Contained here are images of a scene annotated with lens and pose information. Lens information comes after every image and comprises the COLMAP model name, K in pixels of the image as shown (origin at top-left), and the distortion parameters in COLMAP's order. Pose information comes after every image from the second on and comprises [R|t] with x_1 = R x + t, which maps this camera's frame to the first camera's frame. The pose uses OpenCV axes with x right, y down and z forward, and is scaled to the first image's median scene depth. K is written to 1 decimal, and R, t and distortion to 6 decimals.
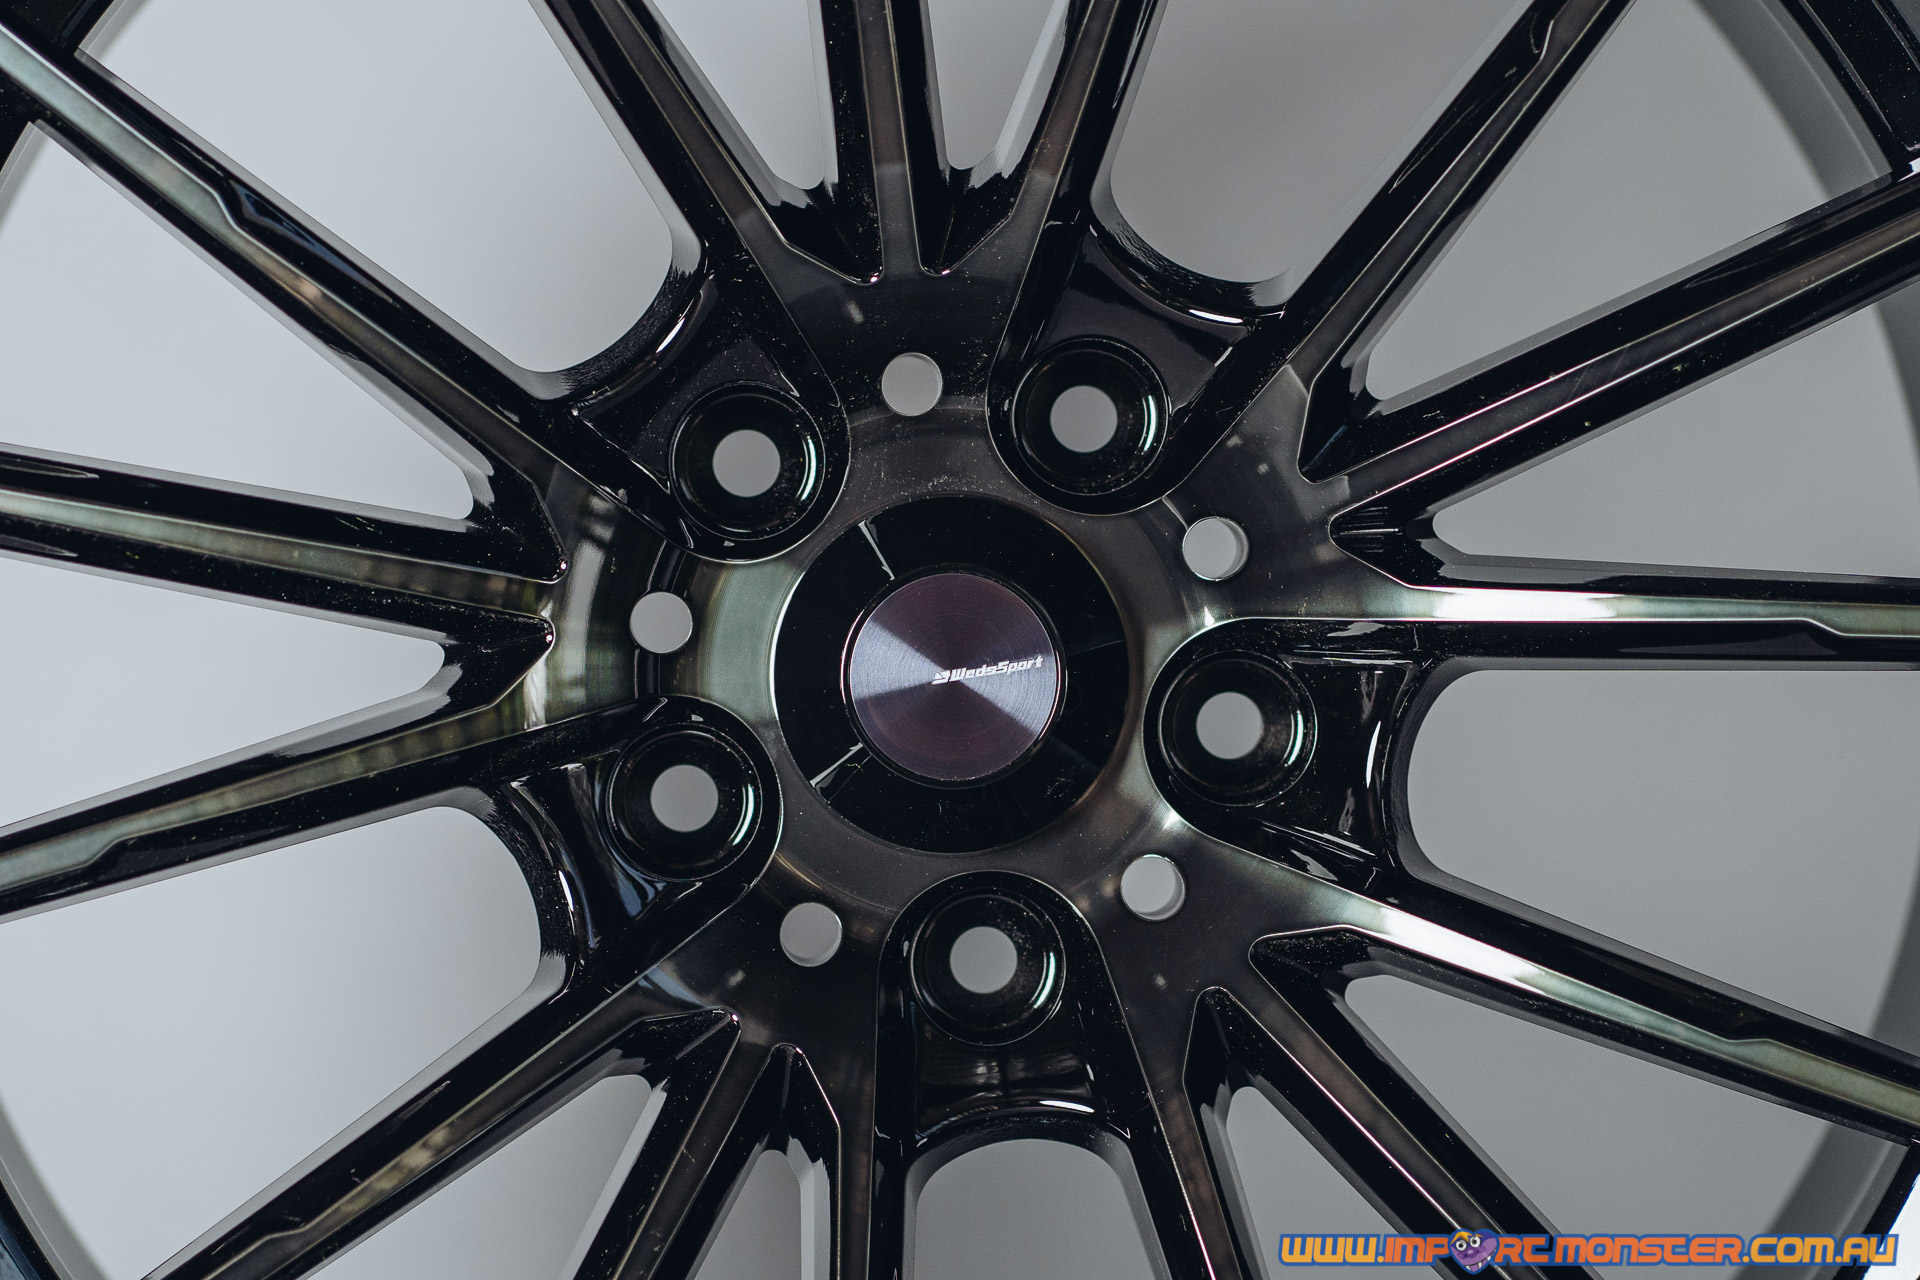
lens RADIAL K [[5883.9, 0, 961.6], [0, 5883.9, 626.3], [0, 0, 1]] dist [-0.402206, 0.000000]
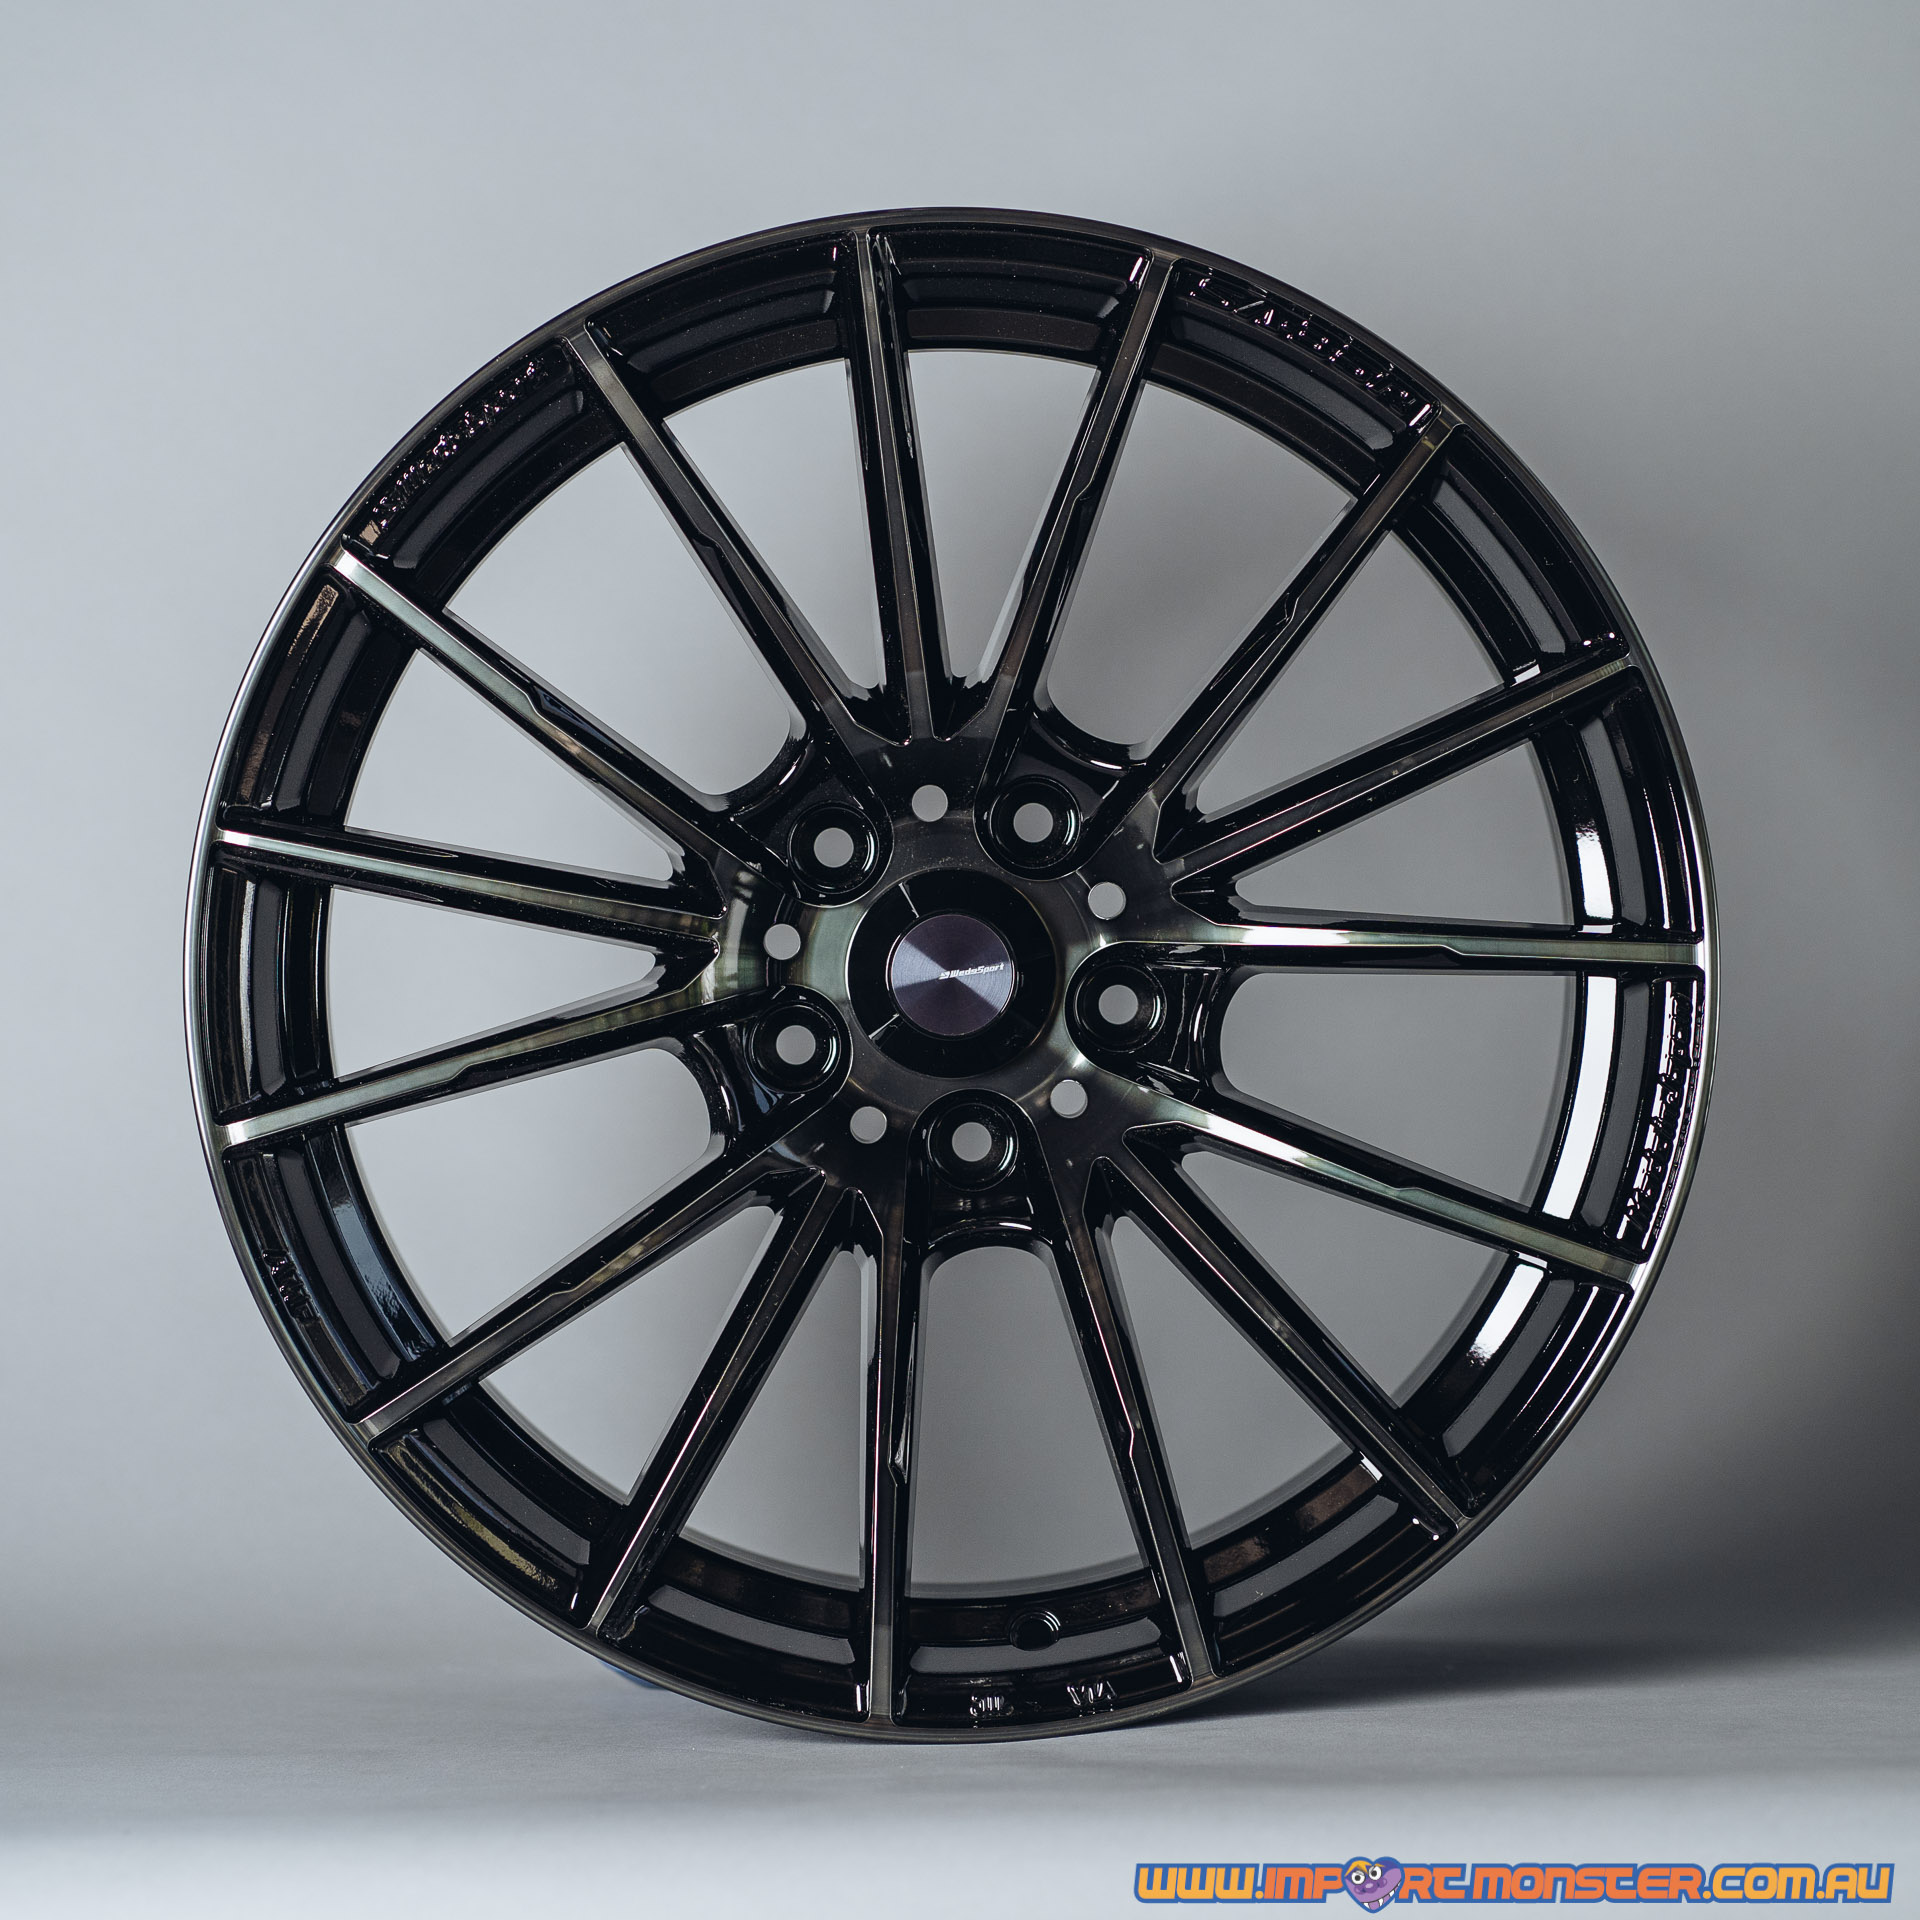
lens RADIAL K [[5063.7, 0, 955.1], [0, 5063.7, 971.3], [0, 0, 1]] dist [-0.431816, 0.000000]
pose [[0.999787, 0.006844, -0.019458, 0.028189], [-0.006694, 0.999947, 0.007774, -0.003965], [0.019510, -0.007642, 0.999780, -0.473785]]
